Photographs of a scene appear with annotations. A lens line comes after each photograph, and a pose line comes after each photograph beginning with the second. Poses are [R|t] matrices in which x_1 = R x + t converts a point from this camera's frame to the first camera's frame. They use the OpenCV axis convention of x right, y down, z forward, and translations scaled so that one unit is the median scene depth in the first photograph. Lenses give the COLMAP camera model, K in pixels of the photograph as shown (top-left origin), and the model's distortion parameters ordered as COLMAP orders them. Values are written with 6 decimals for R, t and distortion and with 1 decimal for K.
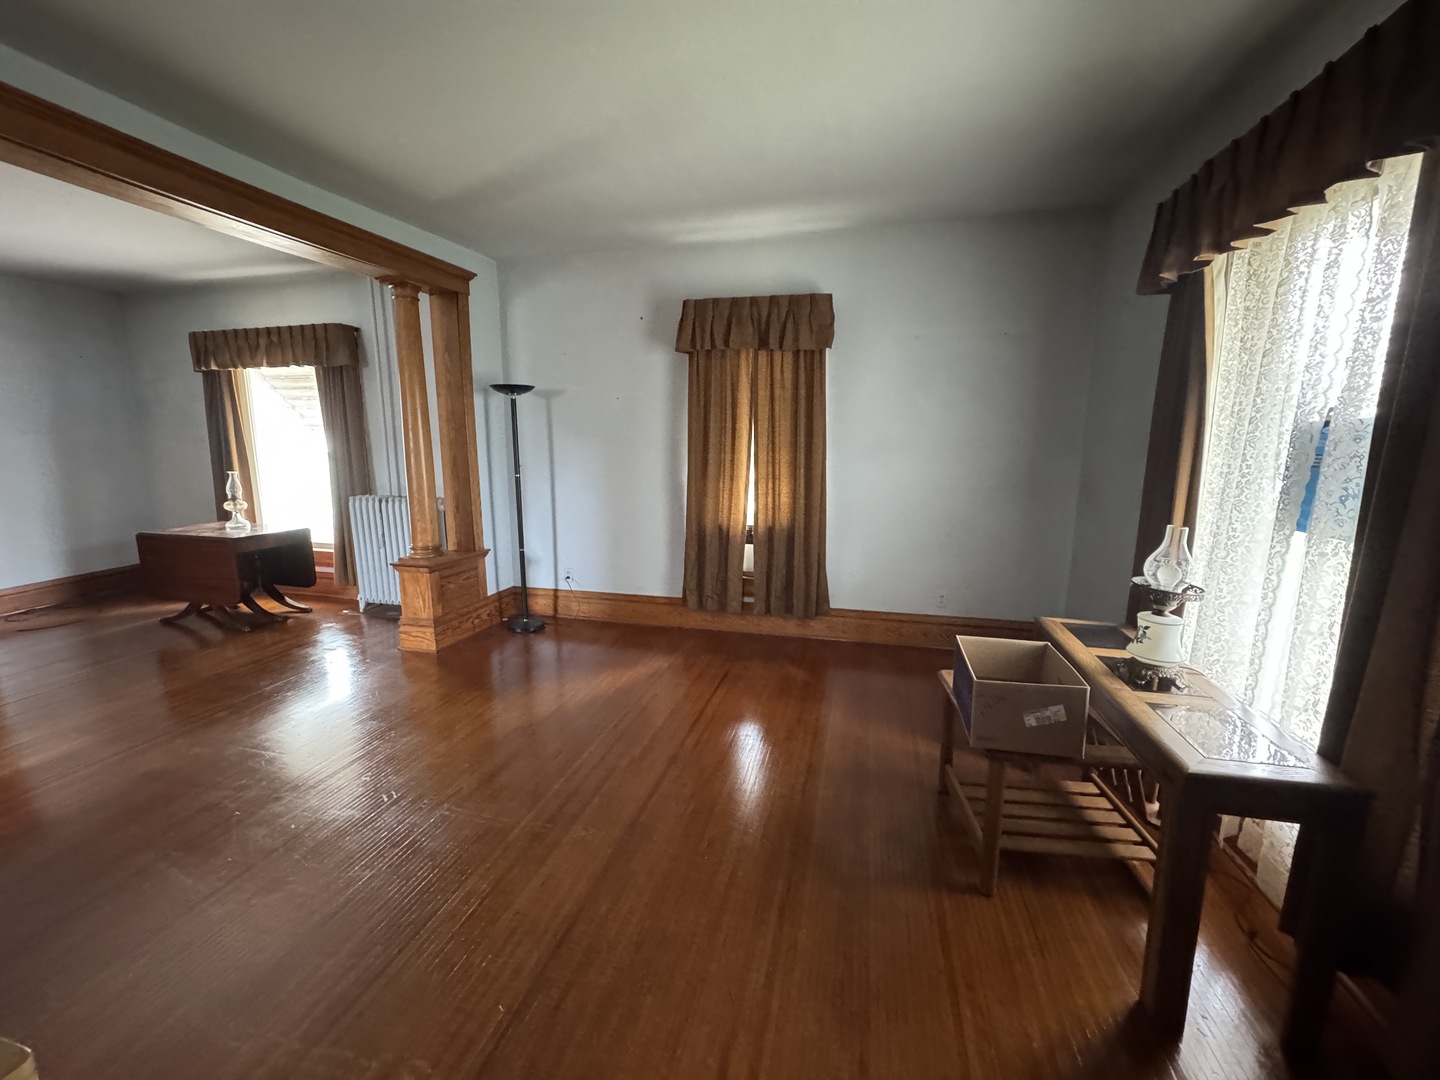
lens RADIAL K [[578.1, 0, 720.0], [0, 578.1, 540.0], [0, 0, 1]] dist [-0.000252, -0.000084]
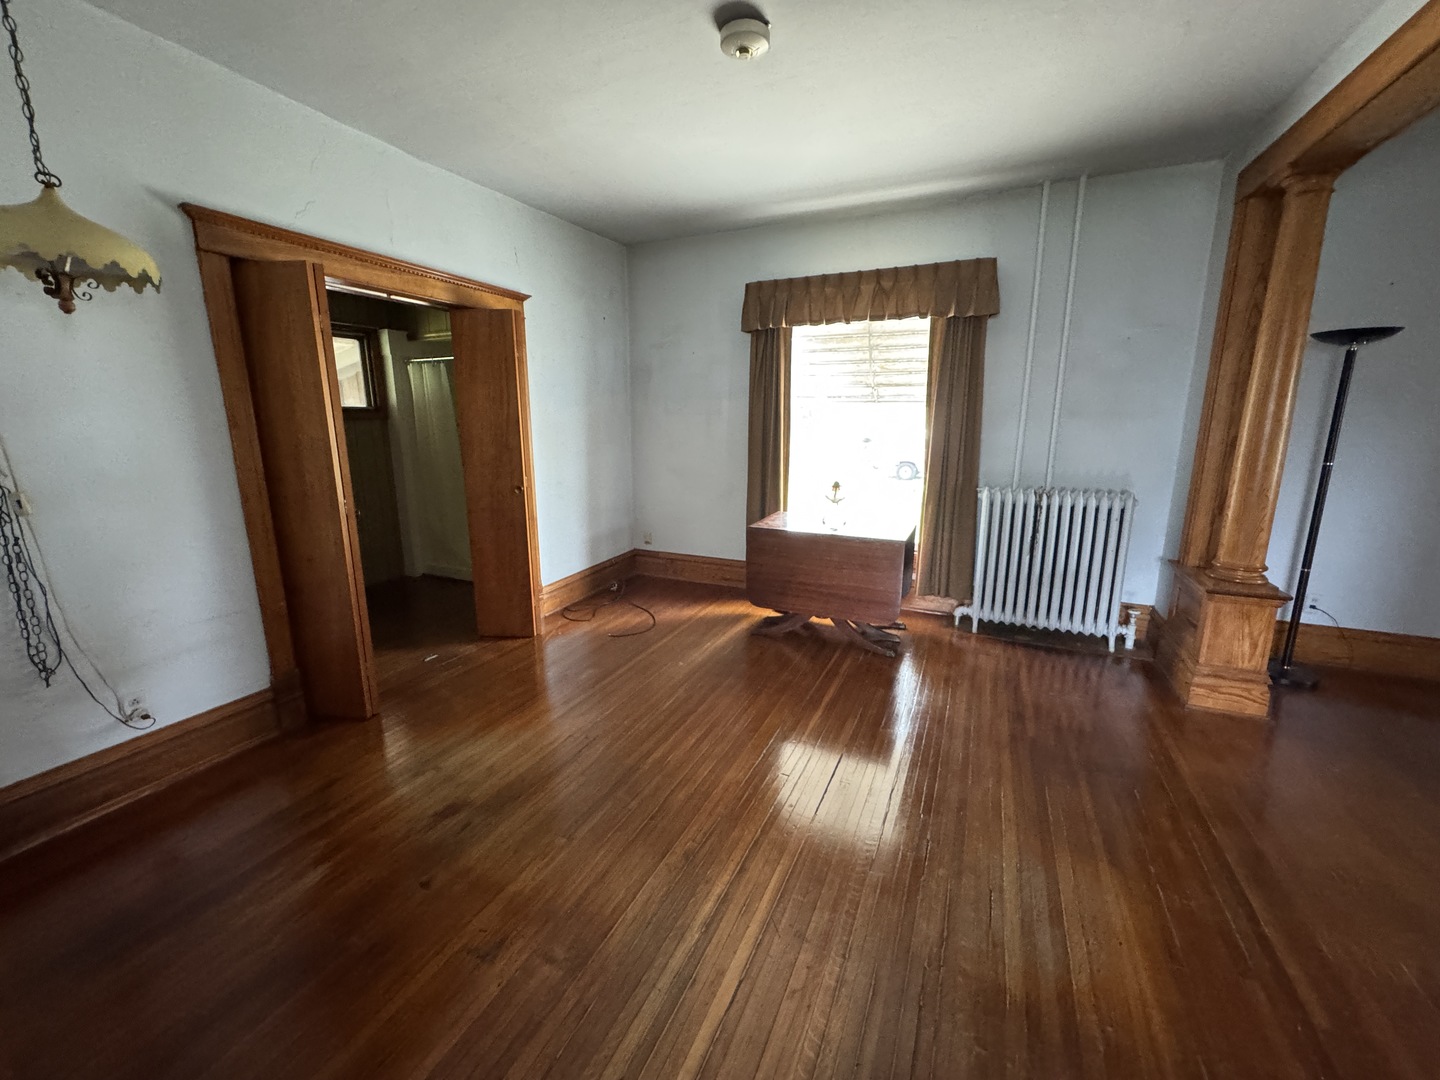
lens RADIAL K [[578.1, 0, 720.0], [0, 578.1, 540.0], [0, 0, 1]] dist [-0.000252, -0.000084]
pose [[0.984934, 0.037177, -0.168889, -0.848763], [-0.031282, 0.998809, 0.037433, -0.021988], [0.170080, -0.031586, 0.984924, 0.175614]]
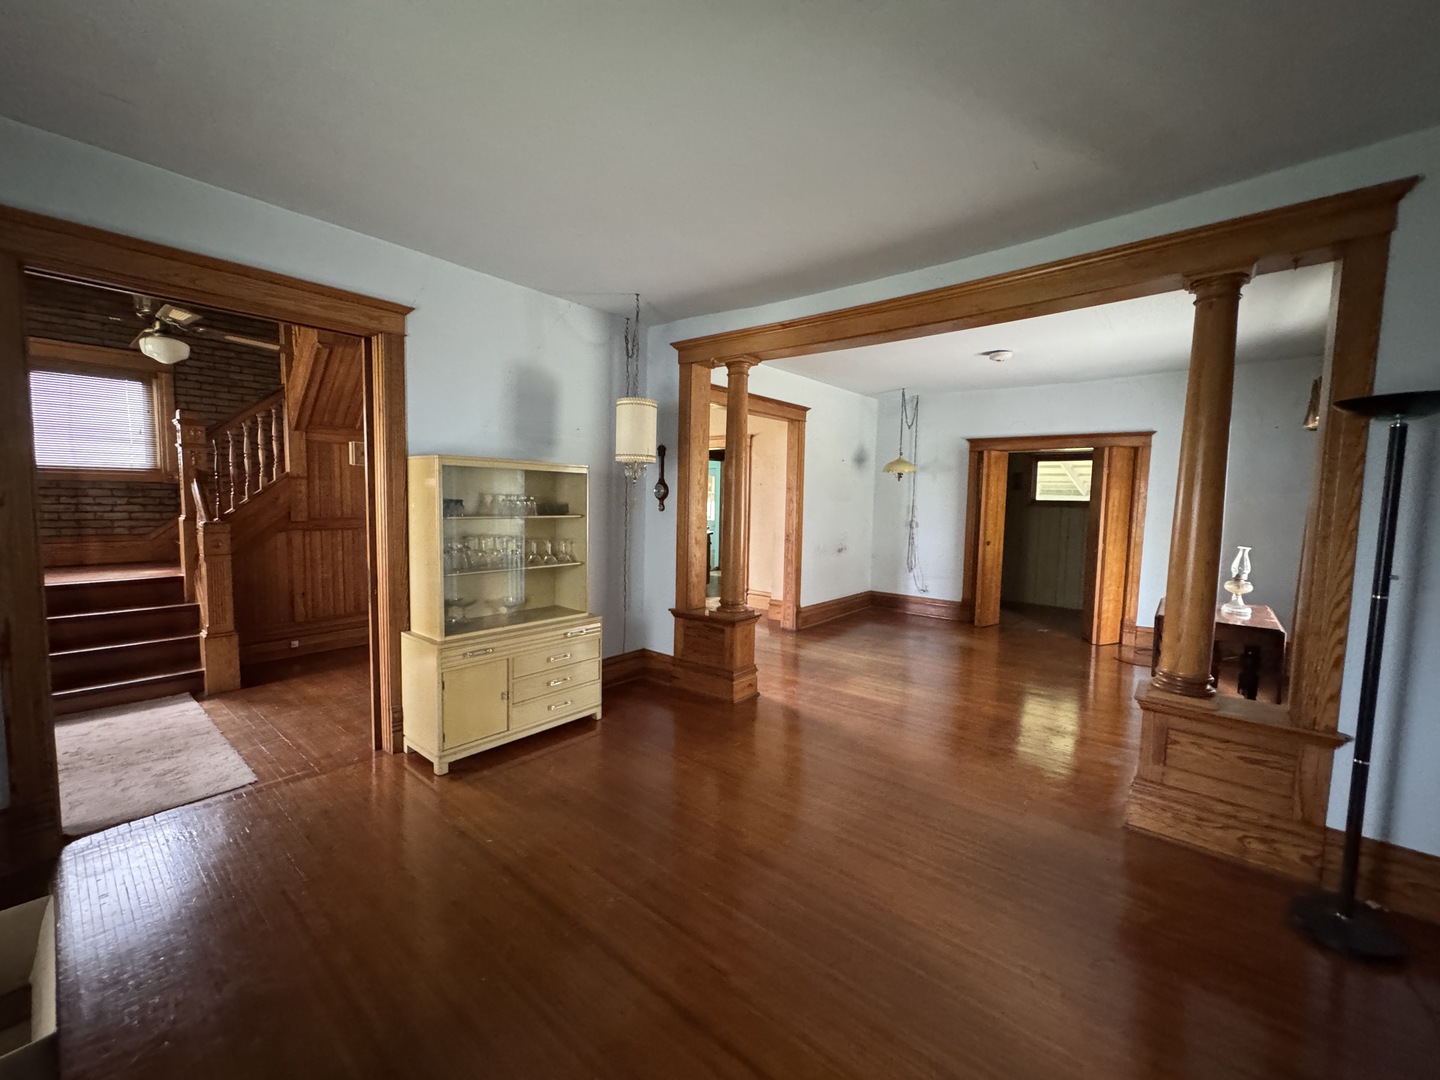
lens RADIAL K [[578.1, 0, 720.0], [0, 578.1, 540.0], [0, 0, 1]] dist [-0.000252, -0.000084]
pose [[-0.437942, 0.059308, -0.897045, 0.231477], [-0.171475, 0.973992, 0.148110, -0.113847], [0.882498, 0.218684, -0.416382, 0.621360]]
